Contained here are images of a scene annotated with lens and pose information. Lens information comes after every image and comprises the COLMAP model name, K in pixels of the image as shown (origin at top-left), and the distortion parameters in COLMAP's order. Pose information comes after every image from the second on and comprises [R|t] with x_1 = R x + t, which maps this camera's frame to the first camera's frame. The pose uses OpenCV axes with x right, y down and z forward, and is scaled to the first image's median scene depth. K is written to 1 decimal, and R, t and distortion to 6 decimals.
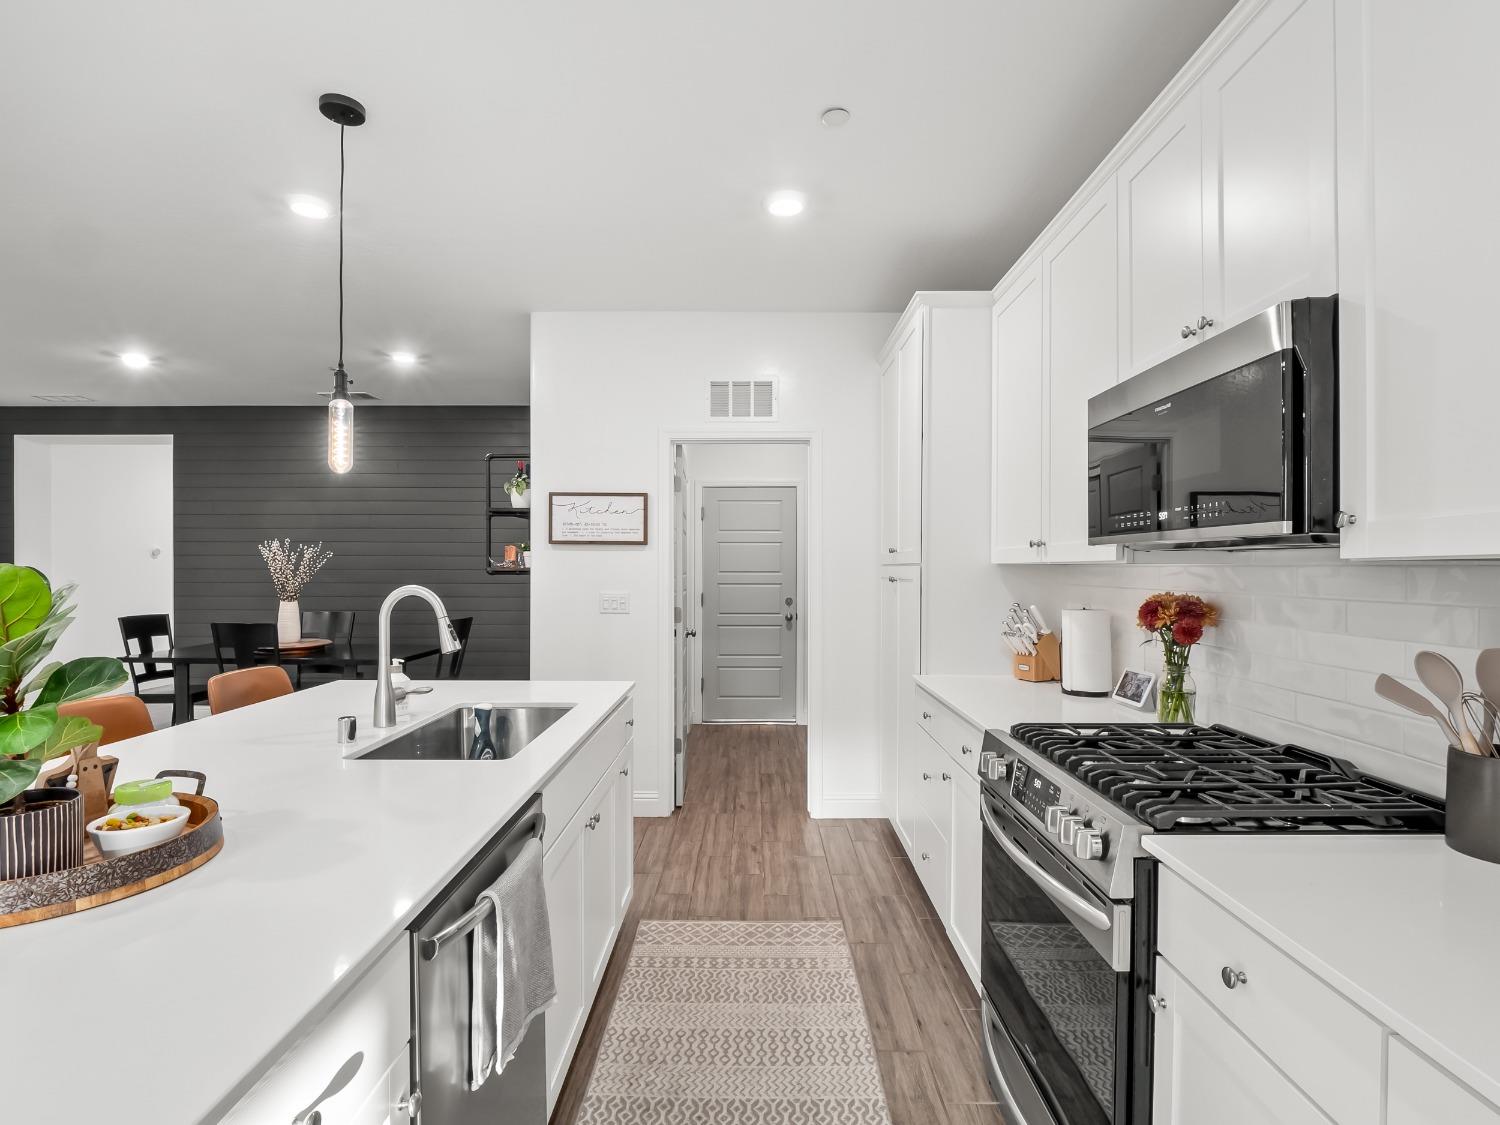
lens RADIAL K [[737.6, 0, 759.8], [0, 737.6, 569.1], [0, 0, 1]] dist [-0.014983, -0.000453]
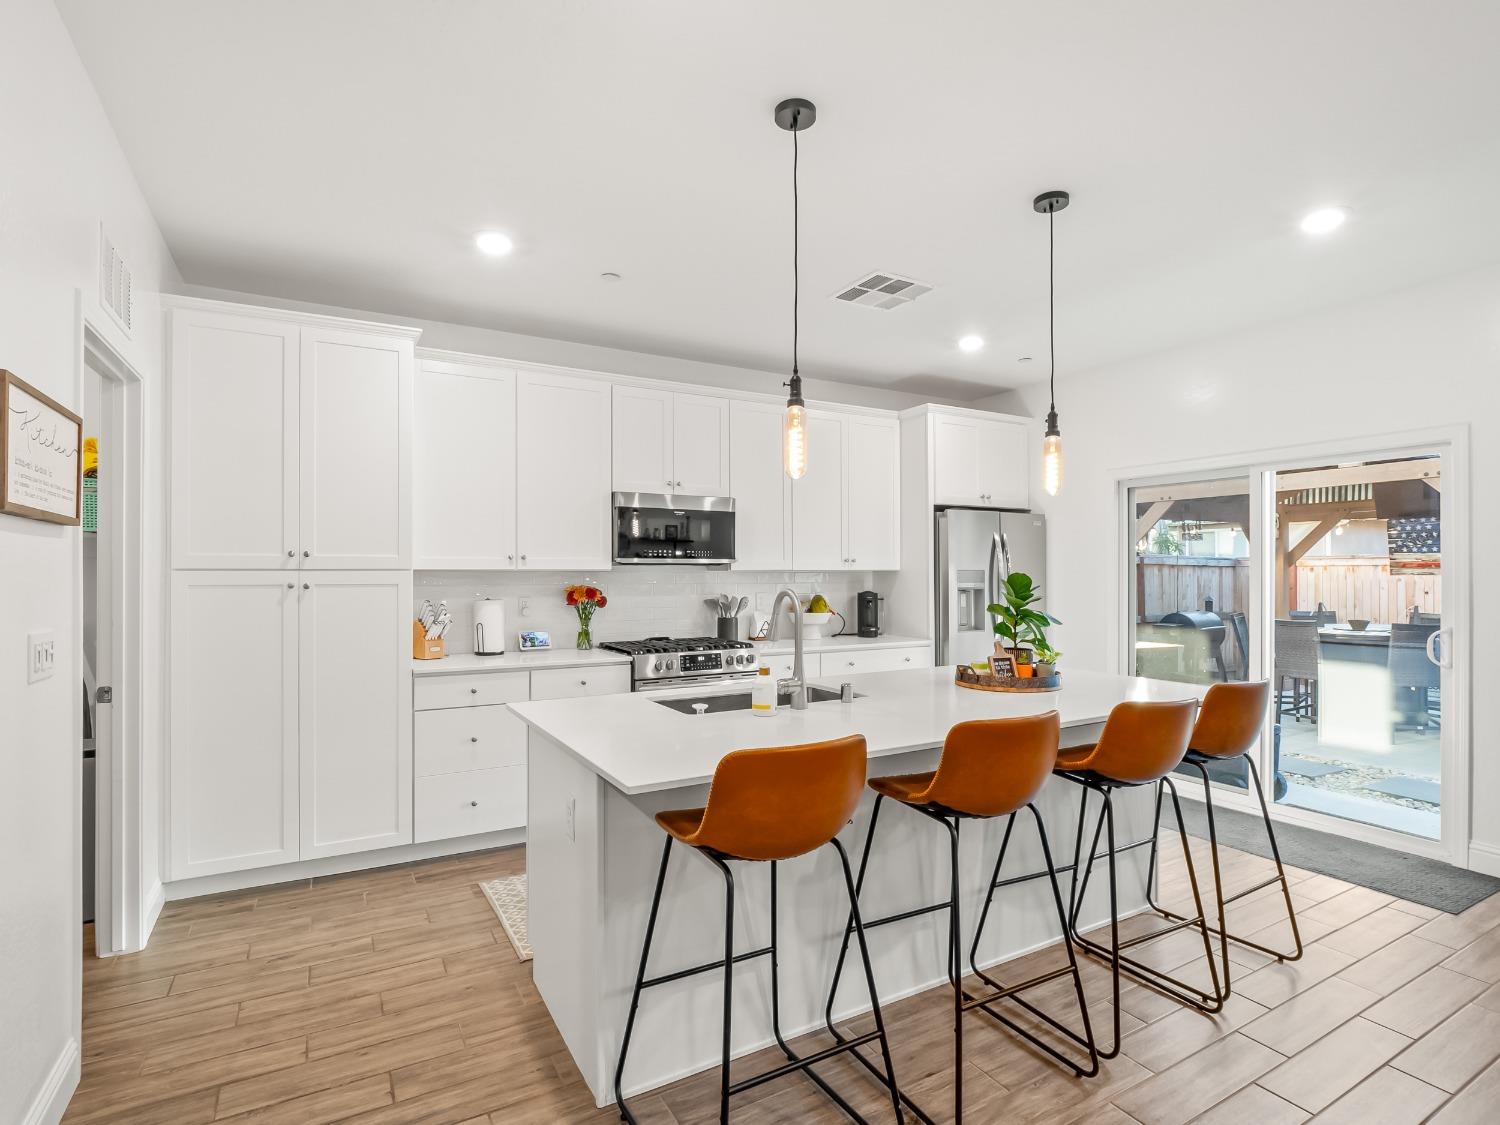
lens RADIAL K [[746.0, 0, 752.3], [0, 746.0, 570.1], [0, 0, 1]] dist [-0.004547, -0.000259]
pose [[-0.491451, 0.003601, 0.870898, -1.446413], [0.002393, 0.999993, -0.002784, -0.002312], [-0.870902, 0.000716, -0.491456, 1.572176]]
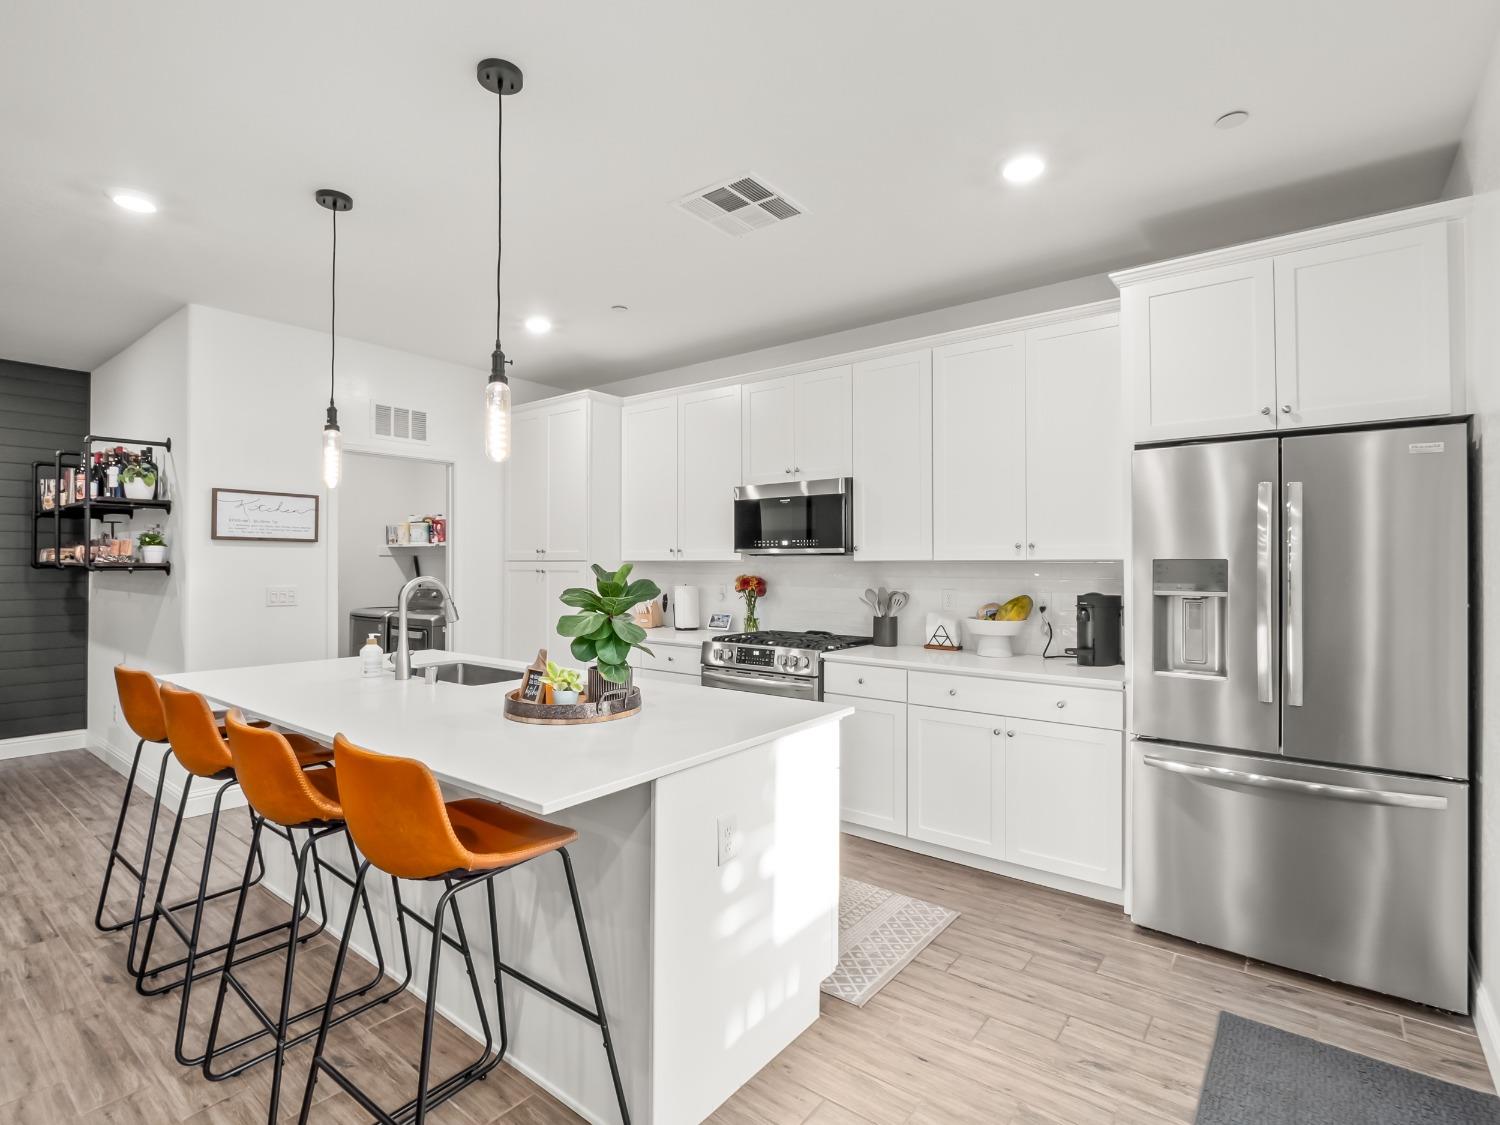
lens RADIAL K [[737.6, 0, 759.6], [0, 737.6, 561.5], [0, 0, 1]] dist [-0.014983, -0.000453]
pose [[0.607617, 0.000363, 0.794230, -1.149565], [0.000901, 0.999999, -0.001146, -0.004076], [-0.794230, 0.001411, 0.607616, -0.360004]]
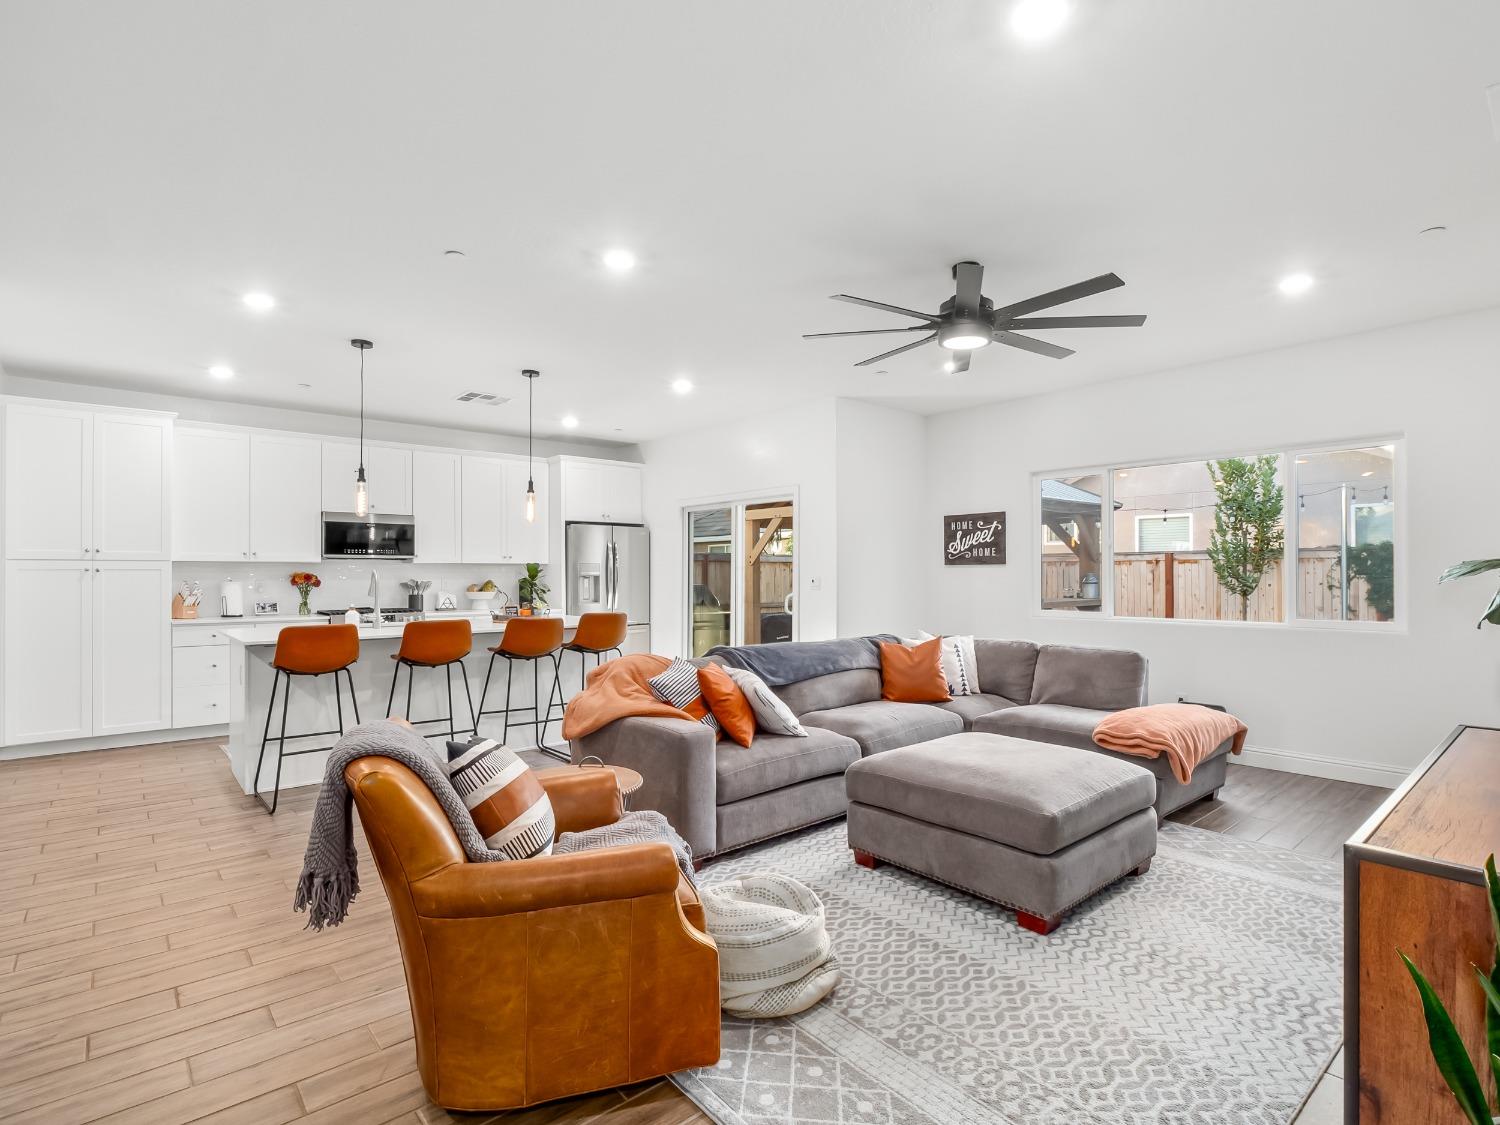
lens RADIAL K [[737.6, 0, 764.2], [0, 737.6, 569.3], [0, 0, 1]] dist [-0.014983, -0.000453]
pose [[-0.657474, 0.007018, 0.753444, -3.018076], [0.004499, 0.999975, -0.005389, 0.044705], [-0.753464, -0.000154, -0.657490, 1.537441]]
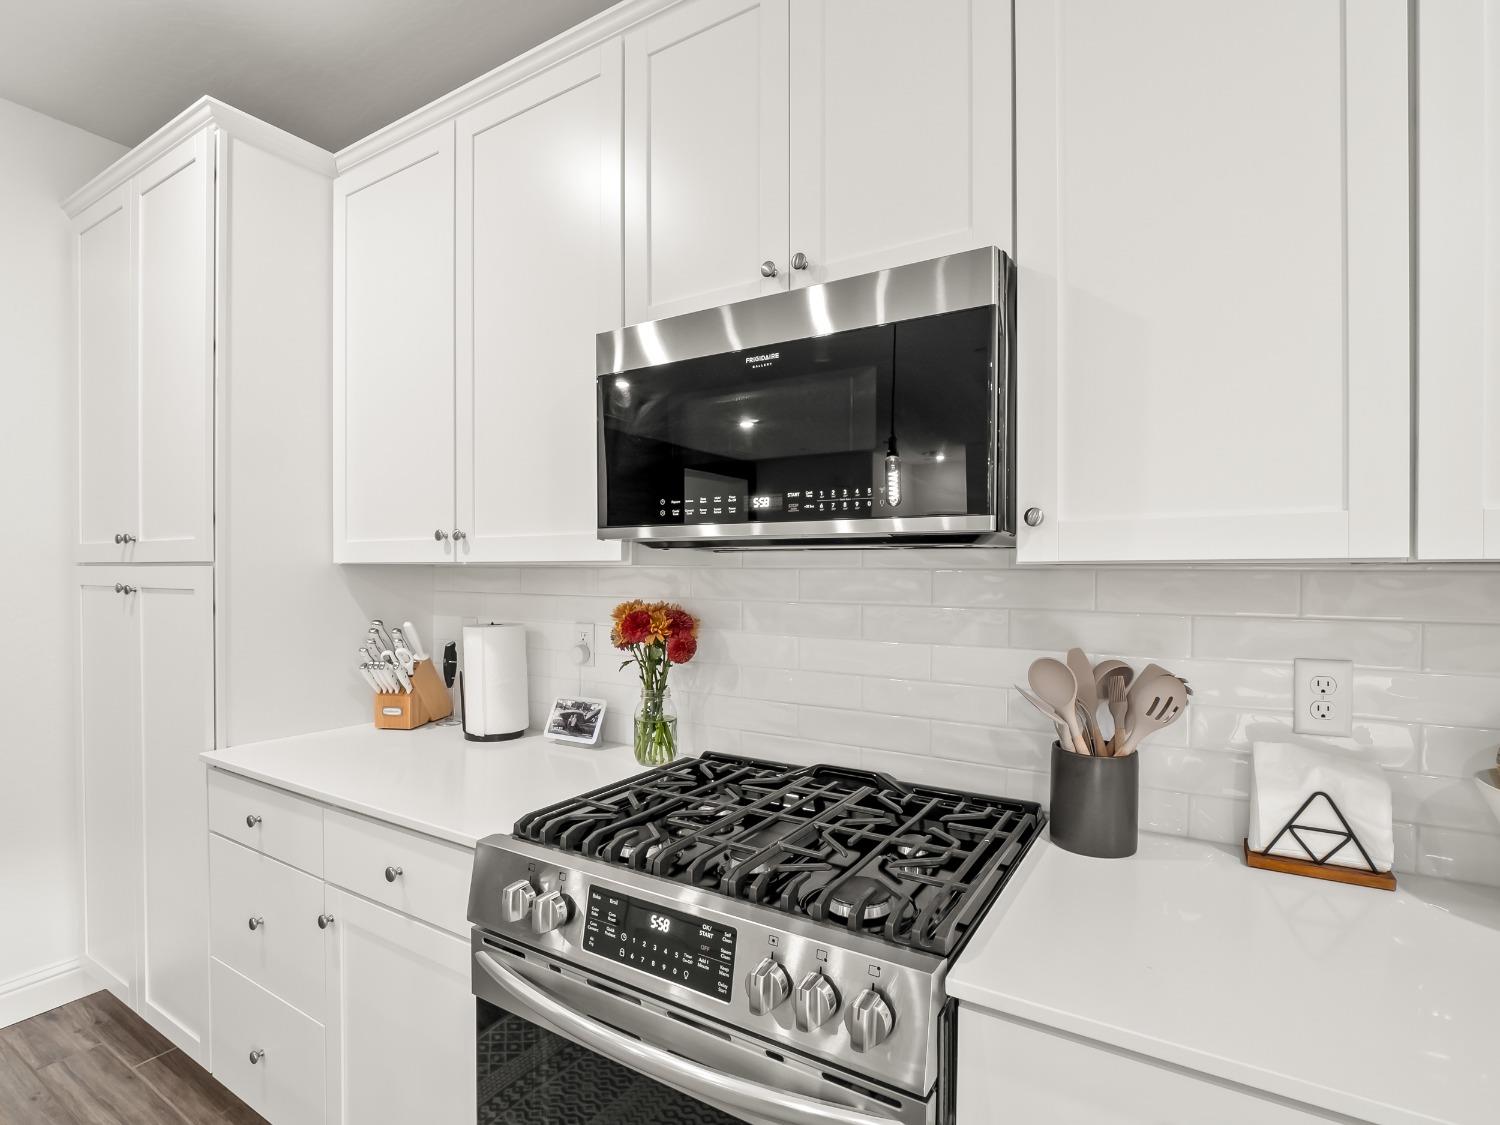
lens RADIAL K [[737.6, 0, 756.4], [0, 737.6, 579.6], [0, 0, 1]] dist [-0.014983, -0.000453]
pose [[0.525763, -0.013373, 0.850526, -0.072759], [0.000285, 0.999879, 0.015545, -0.003918], [-0.850631, -0.007931, 0.525703, 0.456266]]
